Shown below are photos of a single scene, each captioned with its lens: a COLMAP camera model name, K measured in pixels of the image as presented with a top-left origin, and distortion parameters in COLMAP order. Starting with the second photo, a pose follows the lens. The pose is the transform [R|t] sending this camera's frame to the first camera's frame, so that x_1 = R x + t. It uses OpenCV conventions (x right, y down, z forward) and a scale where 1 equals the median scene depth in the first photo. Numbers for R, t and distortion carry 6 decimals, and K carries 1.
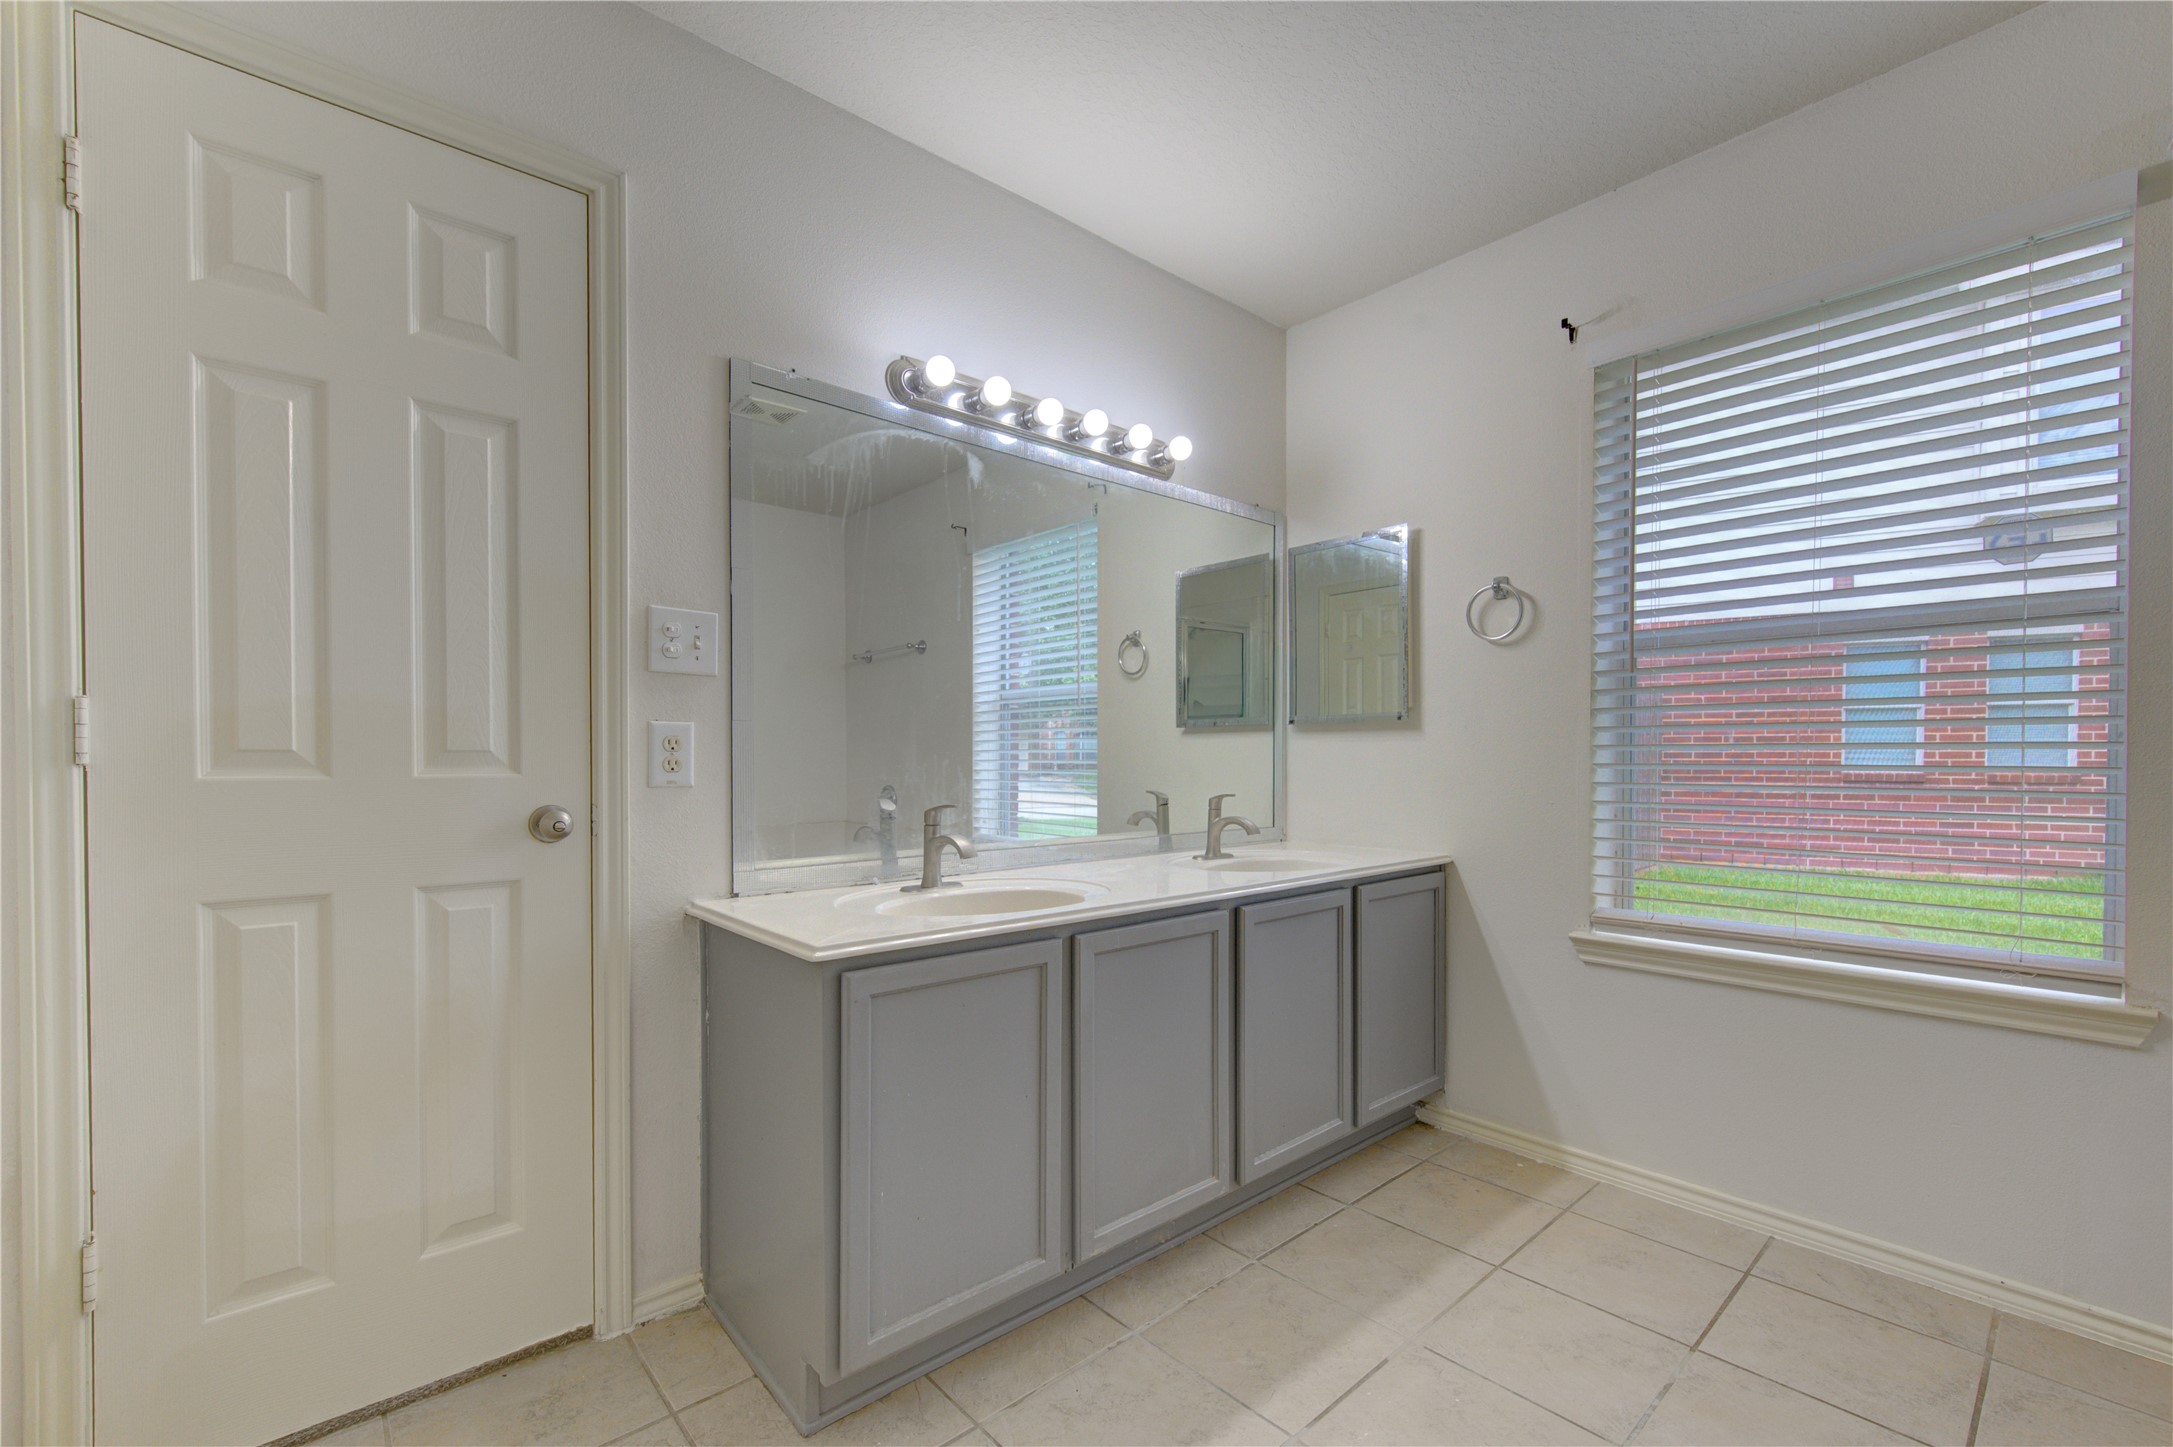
lens RADIAL K [[919.6, 0, 1087.6], [0, 919.6, 764.2], [0, 0, 1]] dist [0.000503, 0.000400]
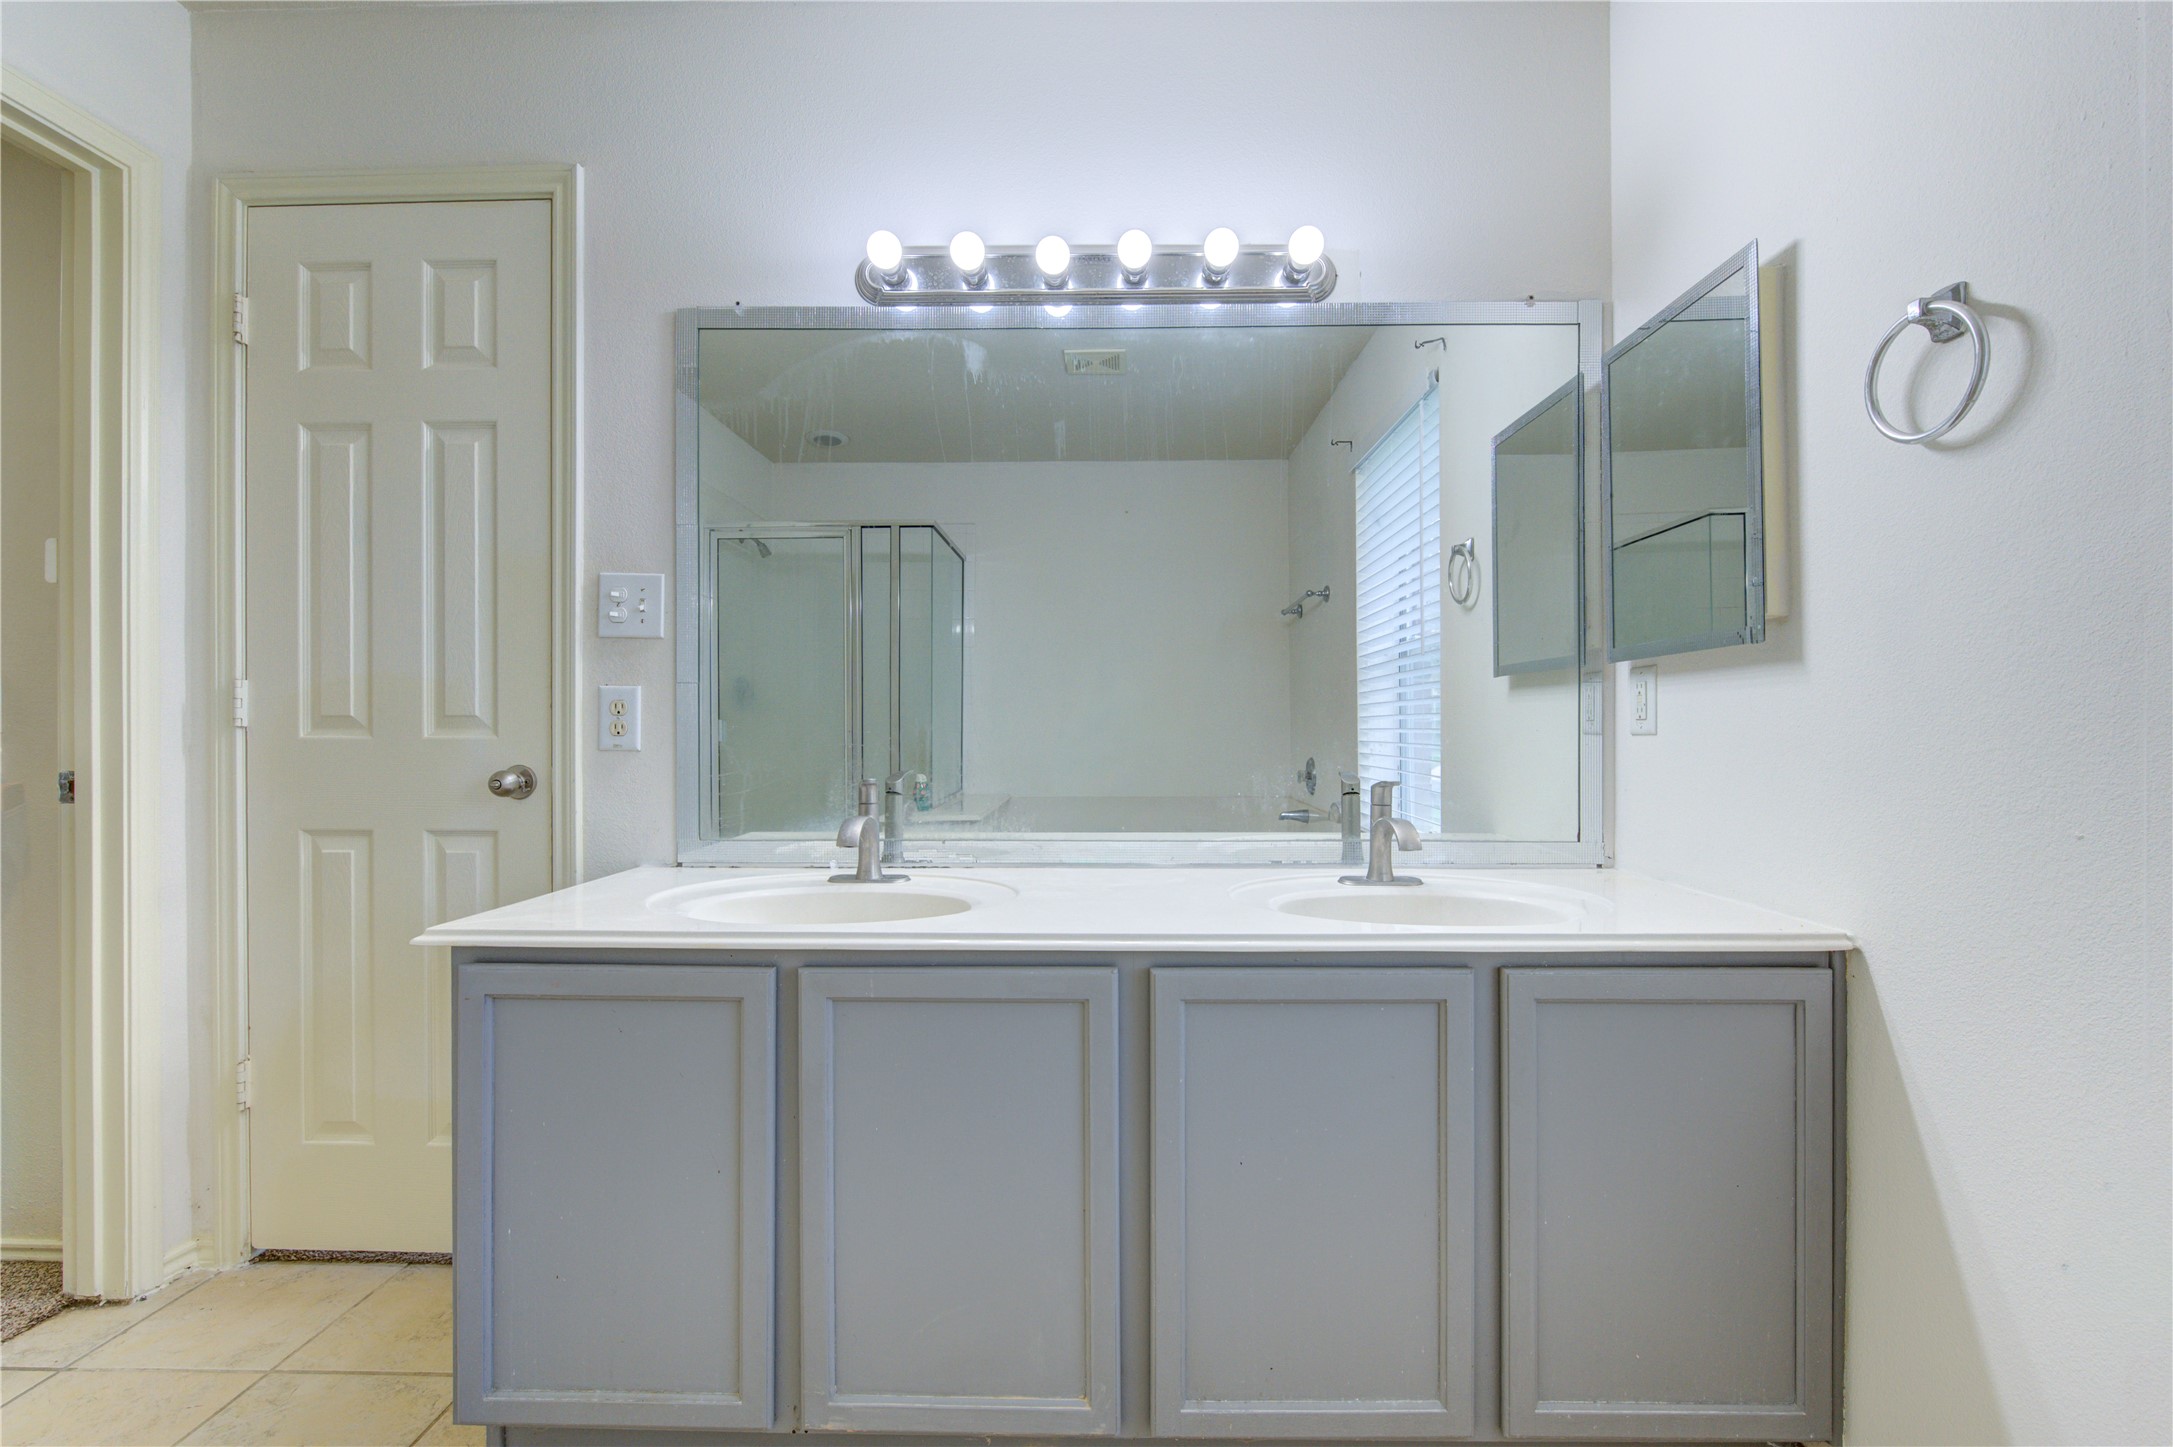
lens RADIAL K [[938.8, 0, 1086.5], [0, 938.8, 723.5], [0, 0, 1]] dist [0.000331, -0.007554]
pose [[0.738354, -0.002844, -0.674407, 0.589056], [-0.005566, 0.999931, -0.010311, 0.002463], [0.674390, 0.011367, 0.738288, 0.556802]]
